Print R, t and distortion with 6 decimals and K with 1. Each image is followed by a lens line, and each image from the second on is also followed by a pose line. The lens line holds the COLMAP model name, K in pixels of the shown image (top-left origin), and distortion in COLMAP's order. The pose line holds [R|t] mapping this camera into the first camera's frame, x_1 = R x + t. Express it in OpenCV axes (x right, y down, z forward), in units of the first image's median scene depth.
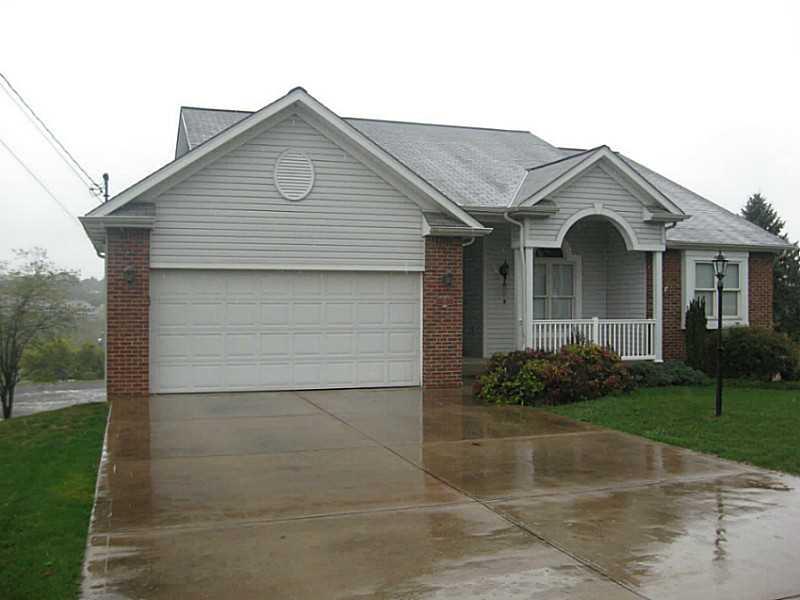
lens RADIAL K [[825.6, 0, 400.0], [0, 825.6, 299.0], [0, 0, 1]] dist [-0.074443, 0.000000]
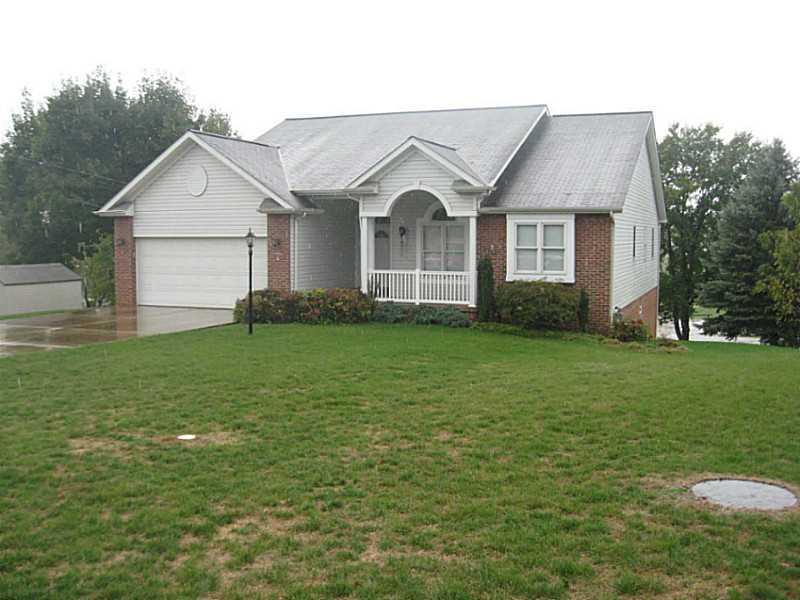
lens RADIAL K [[825.6, 0, 399.9], [0, 825.6, 300.5], [0, 0, 1]] dist [-0.074443, 0.000000]
pose [[0.754054, 0.050588, -0.654861, 1.093037], [0.000912, 0.996948, 0.078064, -0.030701], [0.656812, -0.059461, 0.751706, -0.004467]]
